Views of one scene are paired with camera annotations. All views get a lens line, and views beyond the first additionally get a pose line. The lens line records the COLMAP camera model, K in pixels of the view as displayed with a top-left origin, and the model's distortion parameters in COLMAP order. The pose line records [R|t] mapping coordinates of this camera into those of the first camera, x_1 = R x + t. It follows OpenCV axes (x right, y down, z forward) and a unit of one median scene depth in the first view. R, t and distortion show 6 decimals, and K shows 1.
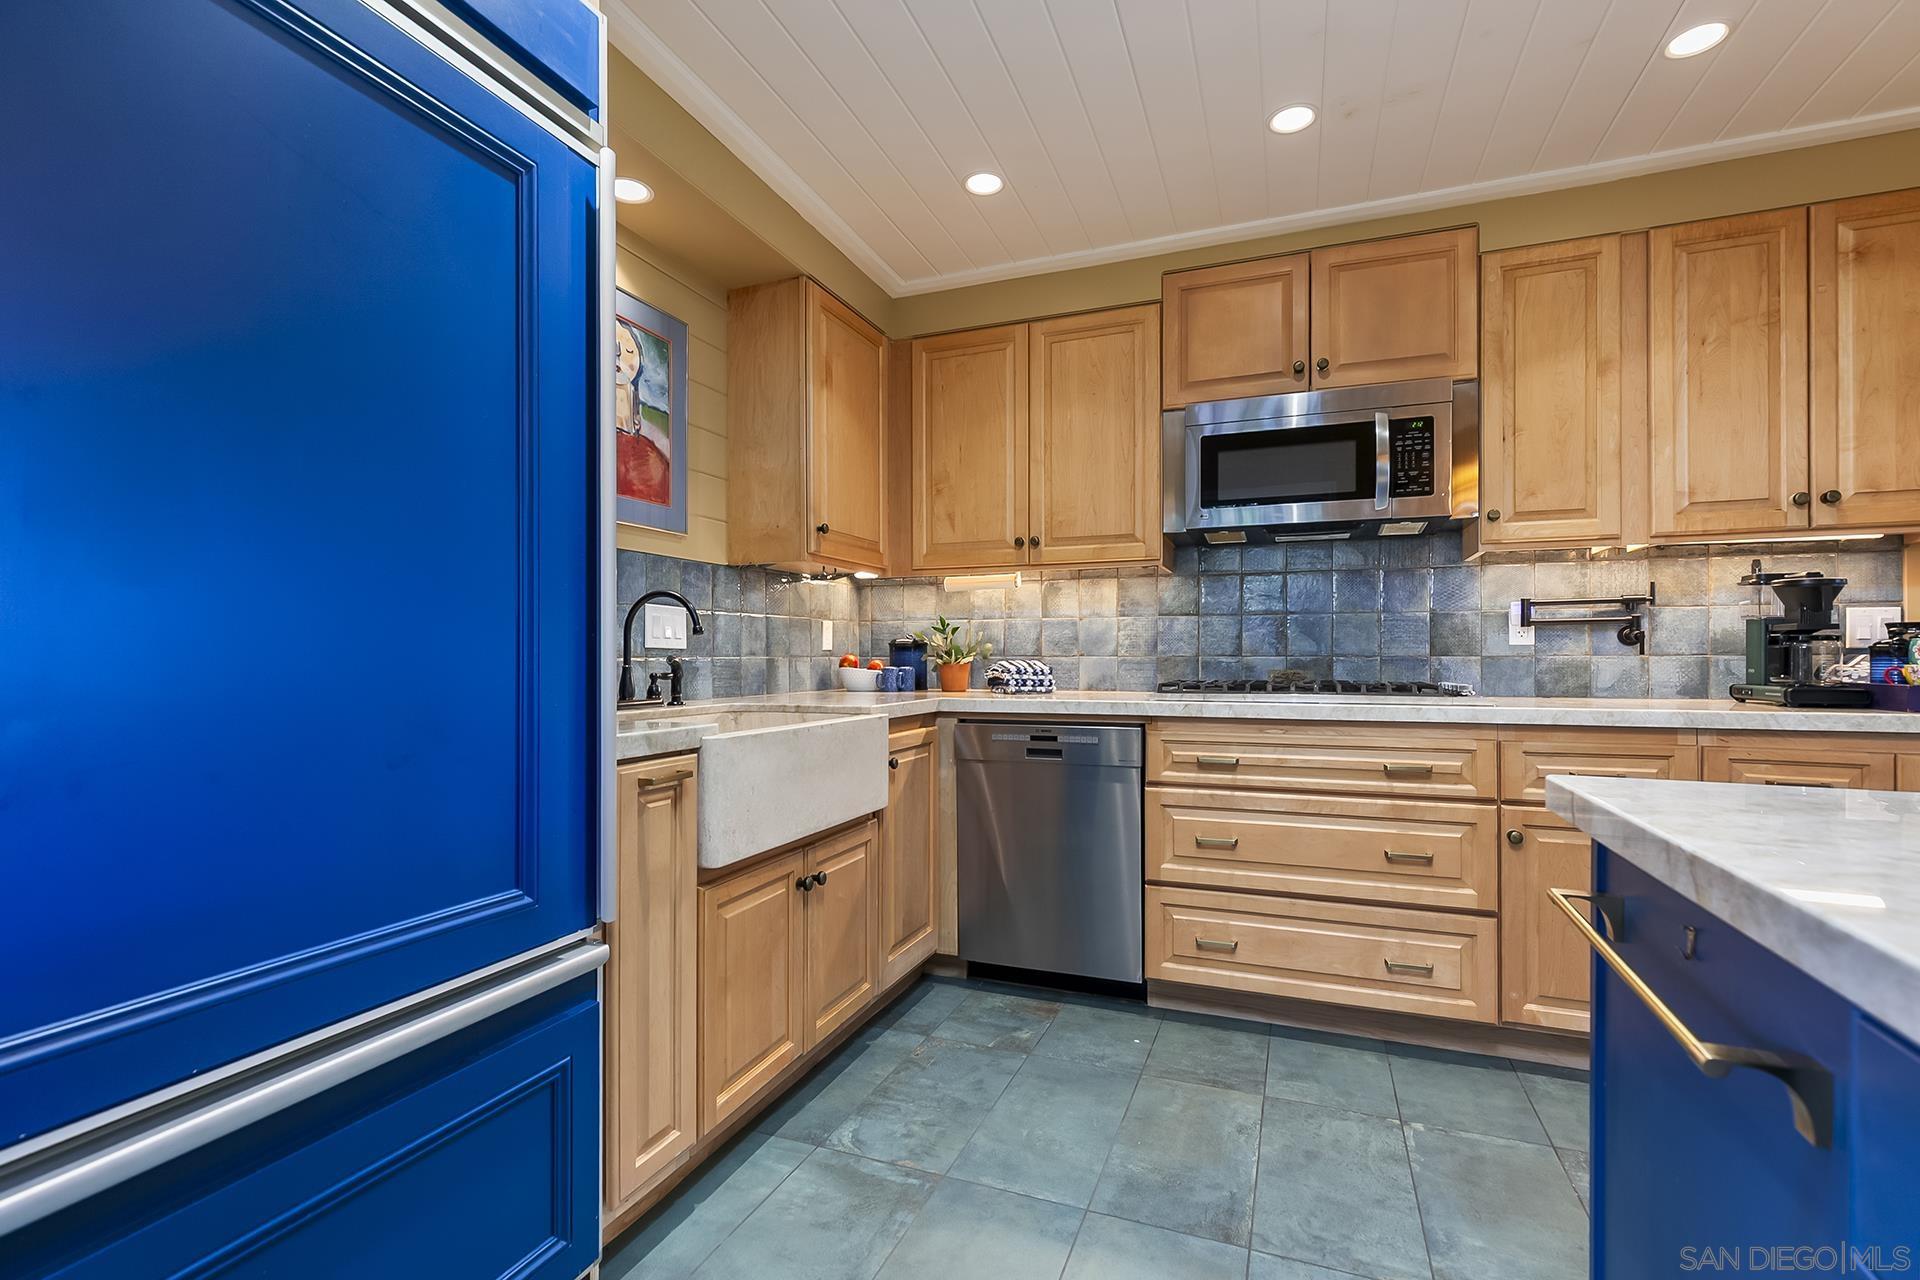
lens RADIAL K [[875.9, 0, 961.6], [0, 875.9, 653.5], [0, 0, 1]] dist [0.009826, -0.001578]
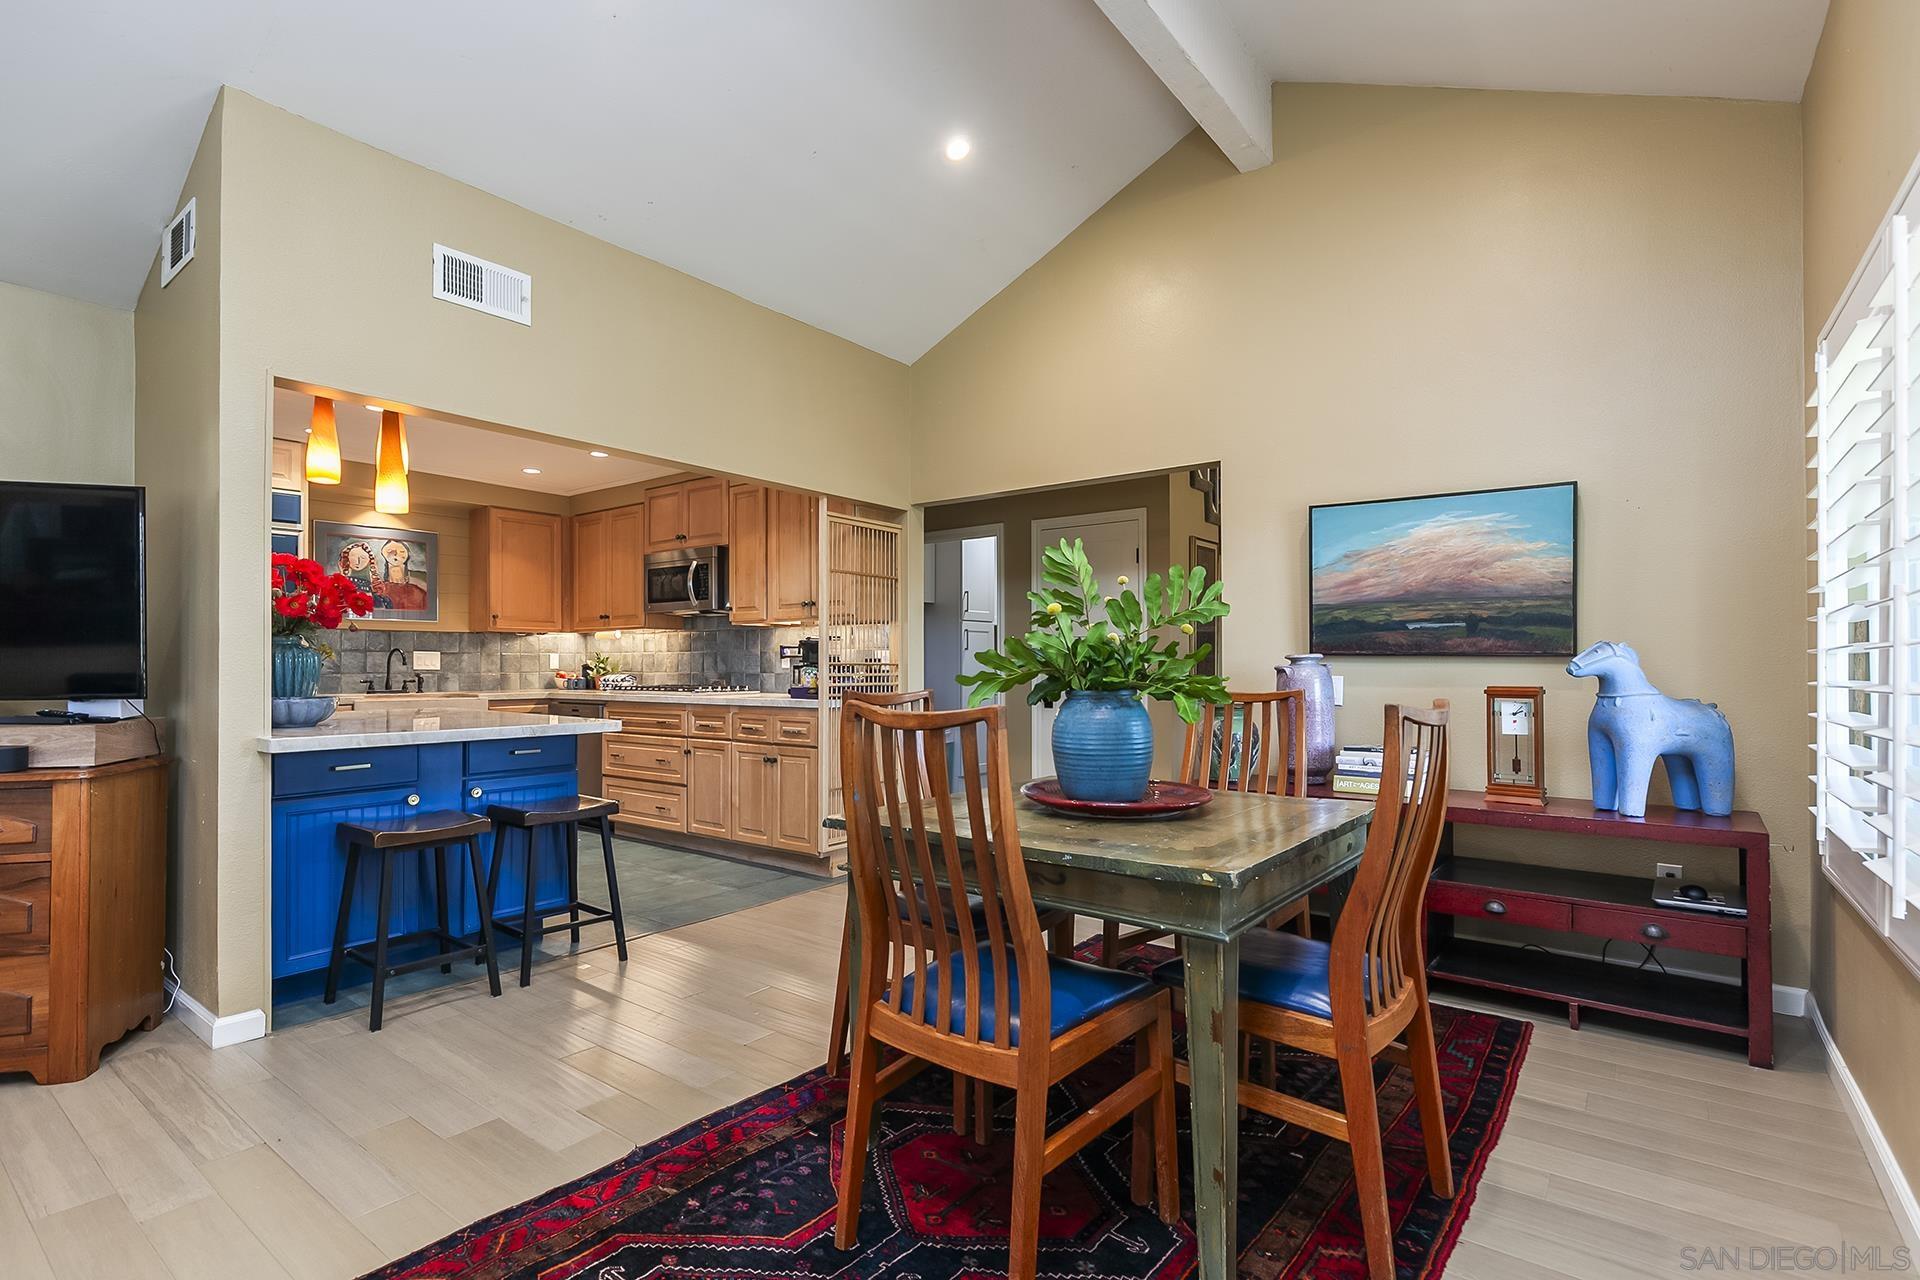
lens RADIAL K [[910.1, 0, 961.7], [0, 910.1, 655.4], [0, 0, 1]] dist [-0.001285, 0.000844]
pose [[0.960351, -0.003631, -0.278771, 1.611085], [0.001925, 0.999978, -0.006391, -0.024209], [0.278788, 0.005601, 0.960336, -0.897561]]
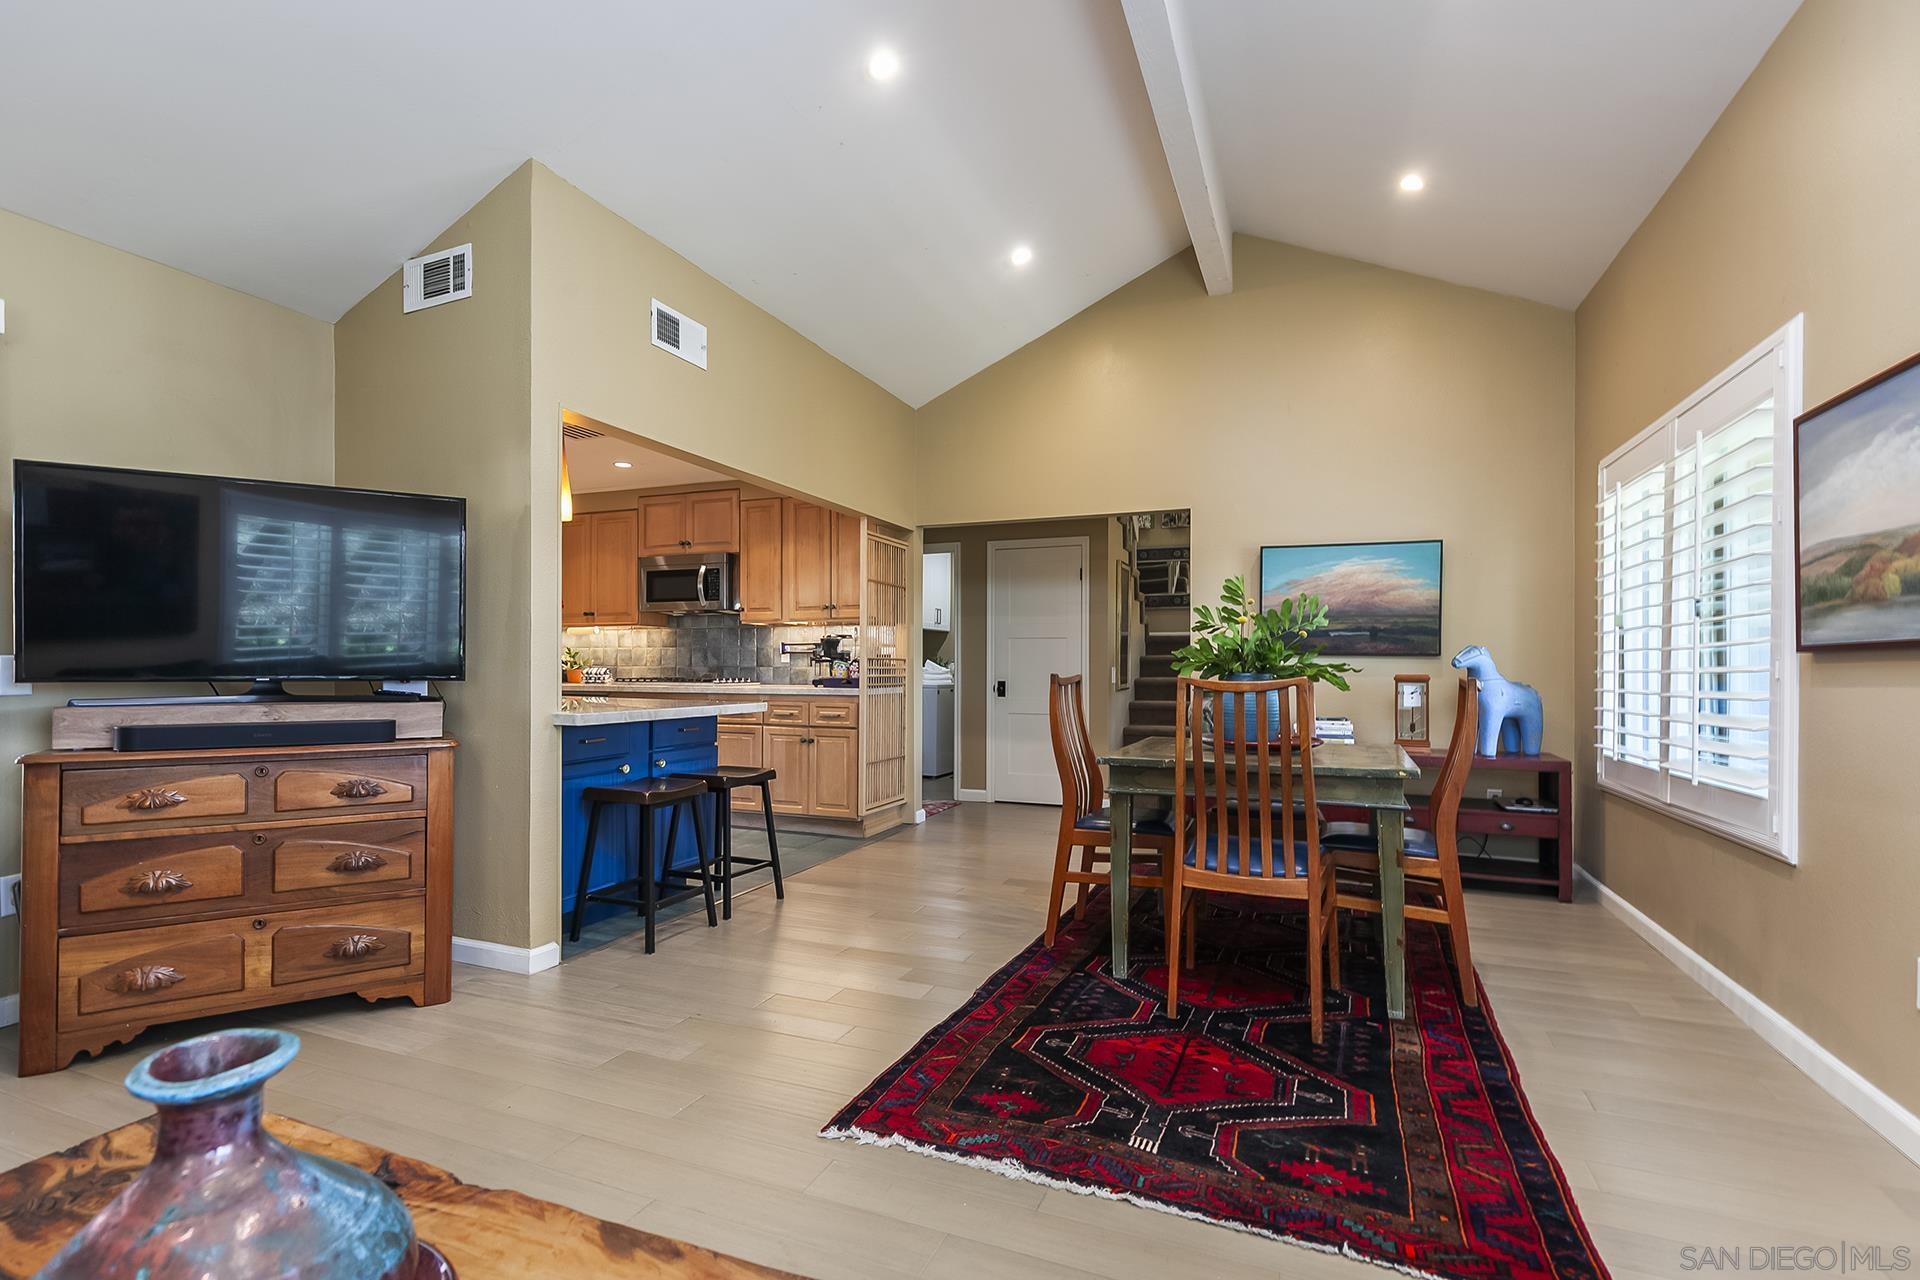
lens RADIAL K [[875.9, 0, 962.4], [0, 875.9, 660.0], [0, 0, 1]] dist [0.009826, -0.001578]
pose [[0.999750, 0.004718, -0.021869, 1.152031], [-0.004793, 0.999983, -0.003363, -0.010164], [0.021852, 0.003467, 0.999755, -1.282122]]
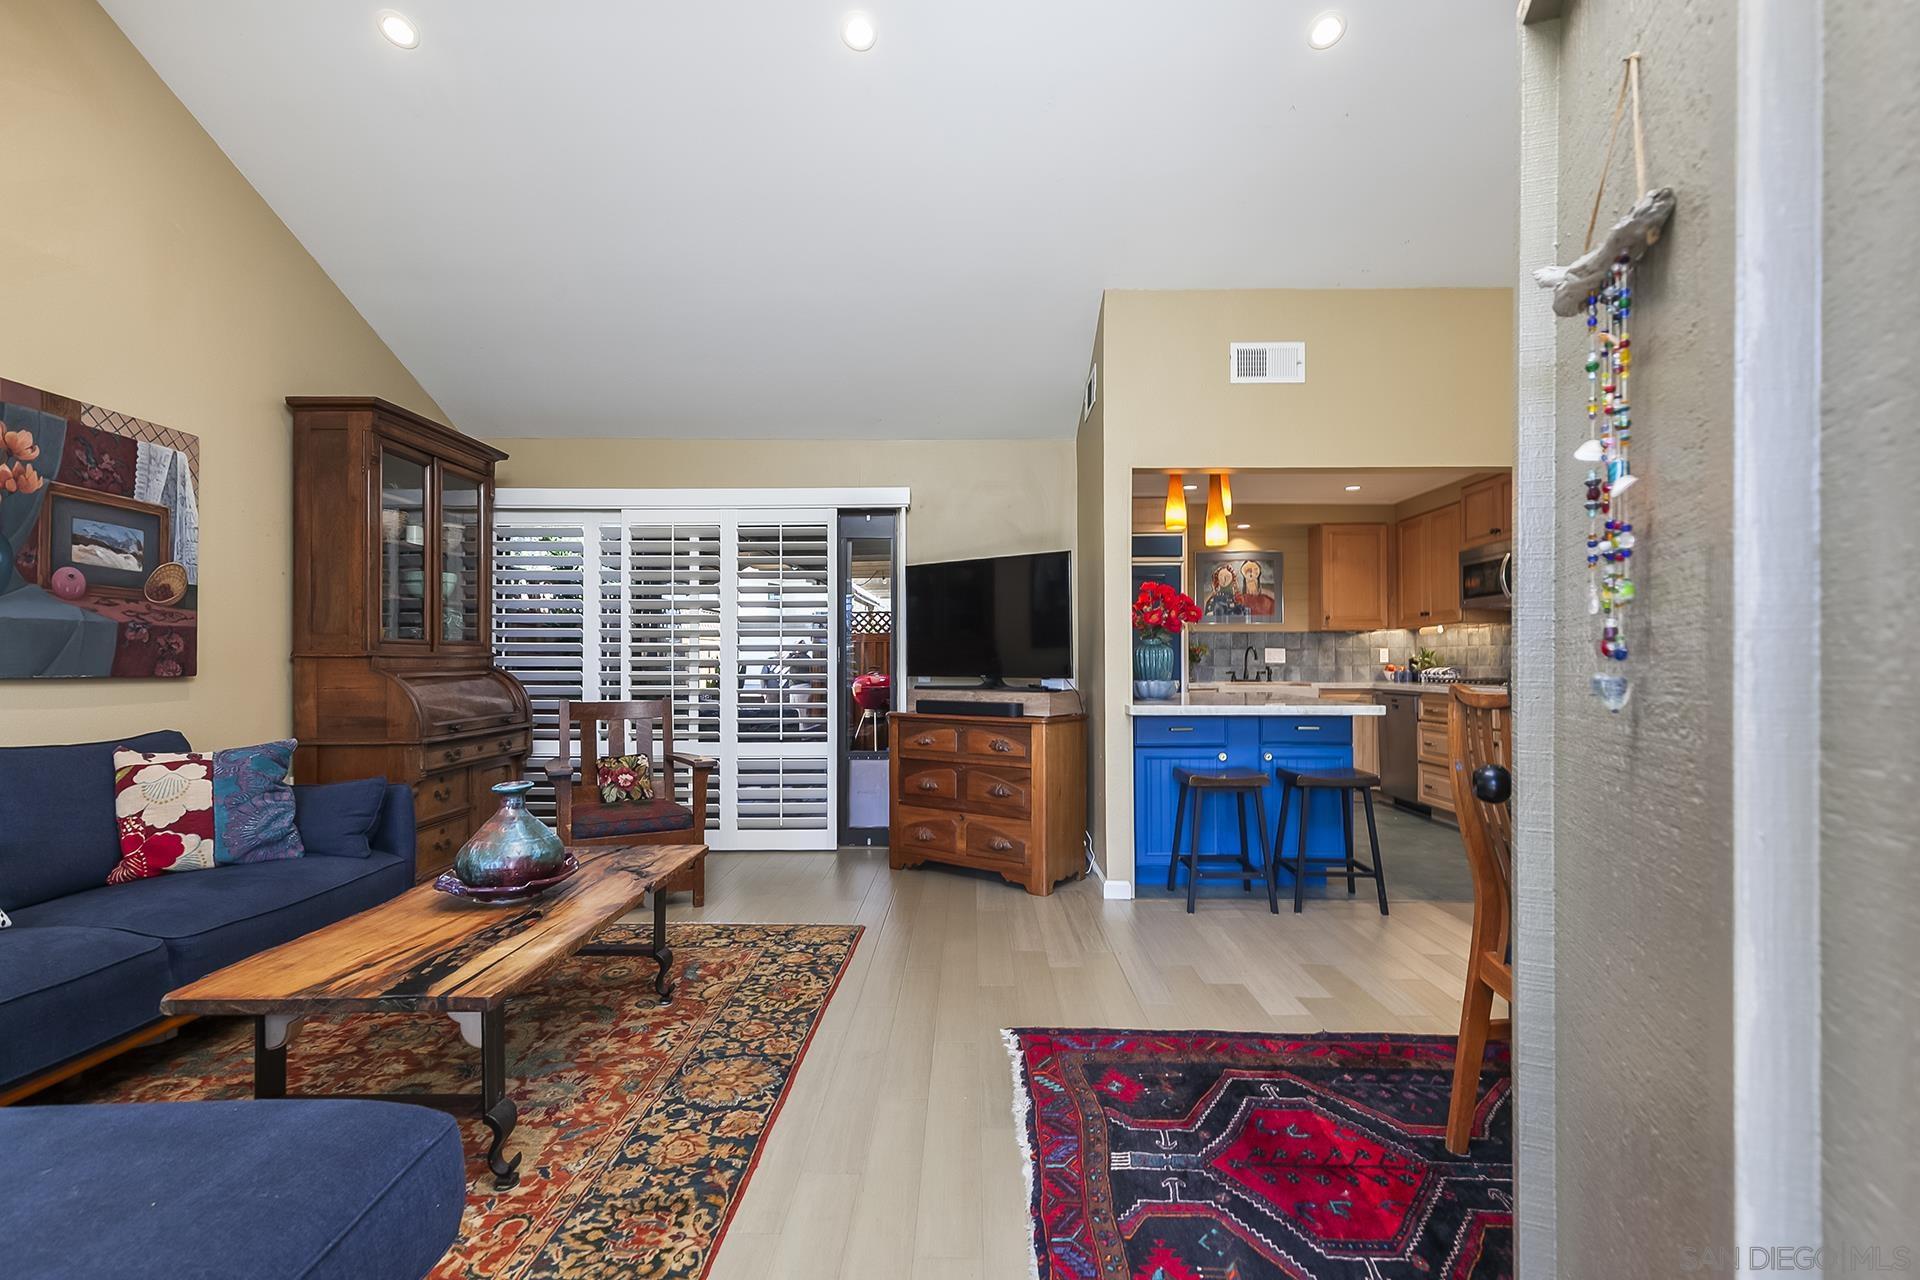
lens RADIAL K [[875.9, 0, 958.1], [0, 875.9, 655.7], [0, 0, 1]] dist [0.009826, -0.001578]
pose [[0.346855, -0.007314, -0.937890, 1.882452], [0.005789, 0.999967, -0.005658, -0.018602], [0.937901, -0.003467, 0.346886, -0.934362]]
